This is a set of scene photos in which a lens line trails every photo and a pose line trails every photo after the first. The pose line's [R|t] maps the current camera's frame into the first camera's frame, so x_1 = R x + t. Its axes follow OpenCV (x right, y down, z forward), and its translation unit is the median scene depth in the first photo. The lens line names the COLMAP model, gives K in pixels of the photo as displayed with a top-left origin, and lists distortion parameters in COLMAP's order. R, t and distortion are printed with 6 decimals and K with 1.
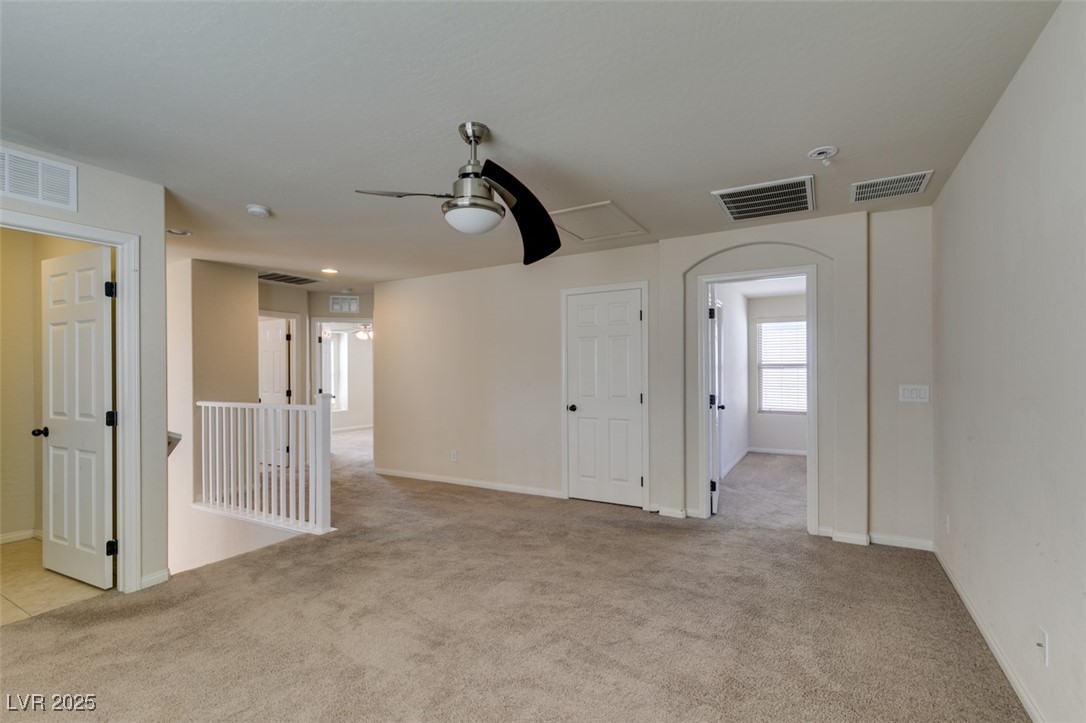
lens RADIAL K [[490.7, 0, 537.5], [0, 490.7, 371.5], [0, 0, 1]] dist [0.010738, -0.001168]
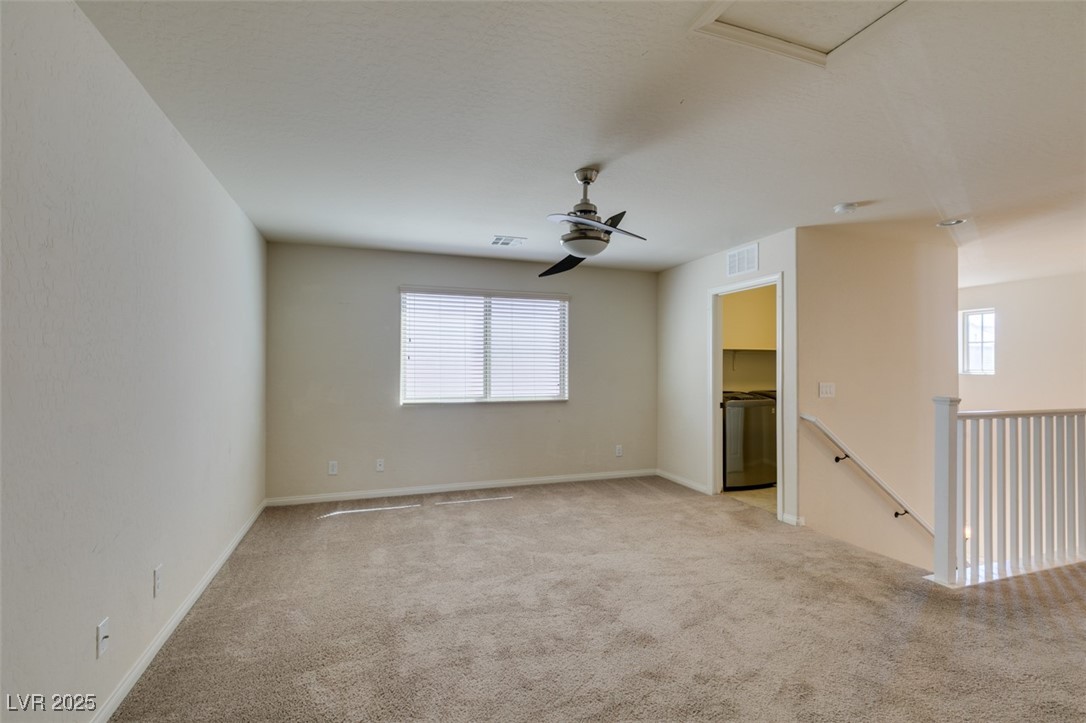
lens RADIAL K [[490.7, 0, 539.0], [0, 490.7, 362.8], [0, 0, 1]] dist [0.010738, -0.001168]
pose [[-0.658809, -0.005216, -0.752292, 0.696468], [0.006528, 0.999899, -0.012649, 0.002046], [0.752282, -0.013244, -0.658708, 1.368476]]
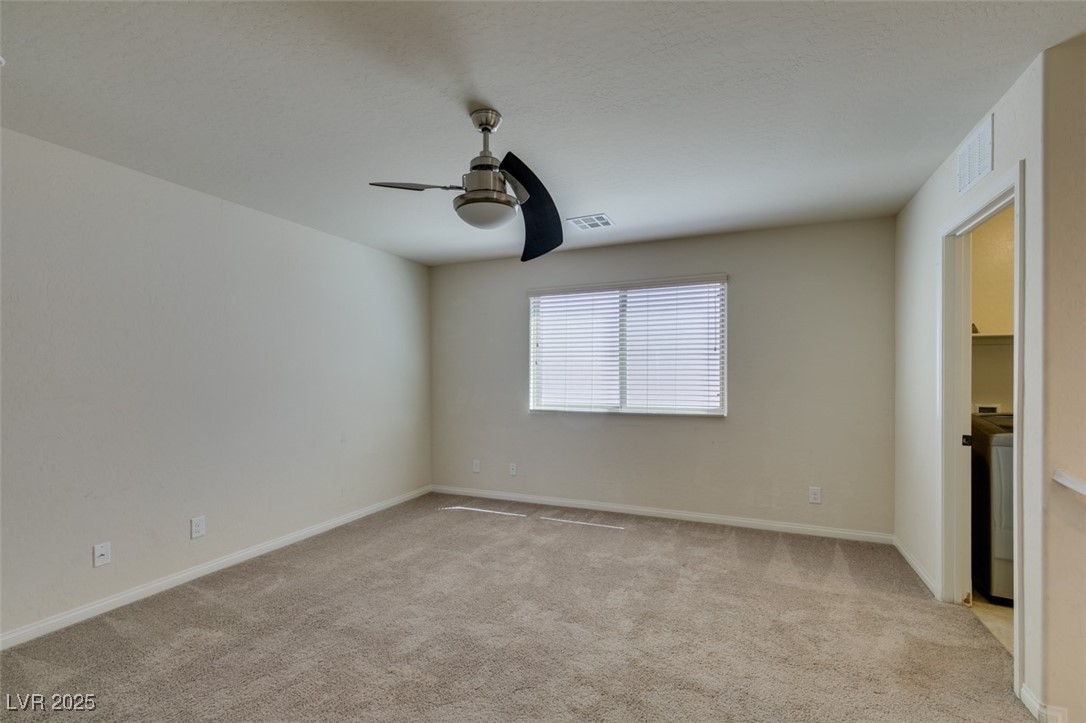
lens RADIAL K [[490.7, 0, 542.1], [0, 490.7, 376.9], [0, 0, 1]] dist [0.010738, -0.001168]
pose [[-0.994622, 0.007978, -0.103263, -0.101953], [0.008093, 0.999967, -0.000693, 0.007773], [0.103254, -0.001525, -0.994654, 1.546619]]
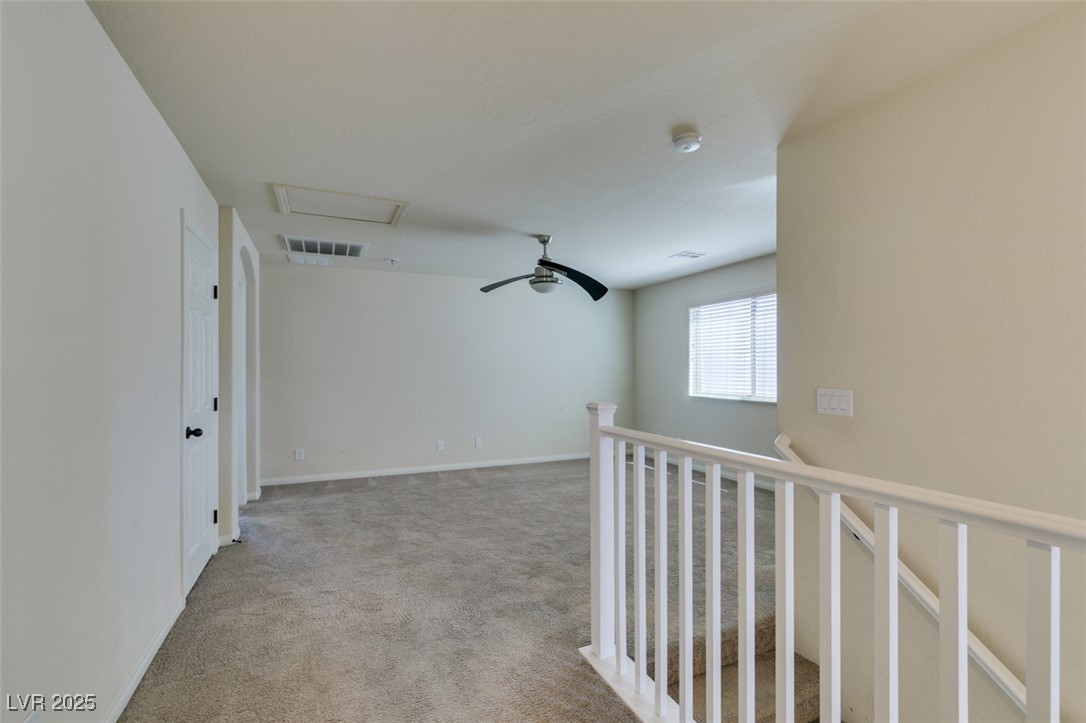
lens RADIAL K [[490.7, 0, 538.1], [0, 490.7, 367.1], [0, 0, 1]] dist [0.010738, -0.001168]
pose [[-0.799495, 0.008398, 0.600613, -0.955229], [0.000450, 0.999910, -0.013383, 0.019367], [-0.600672, -0.010430, -0.799428, 1.972208]]
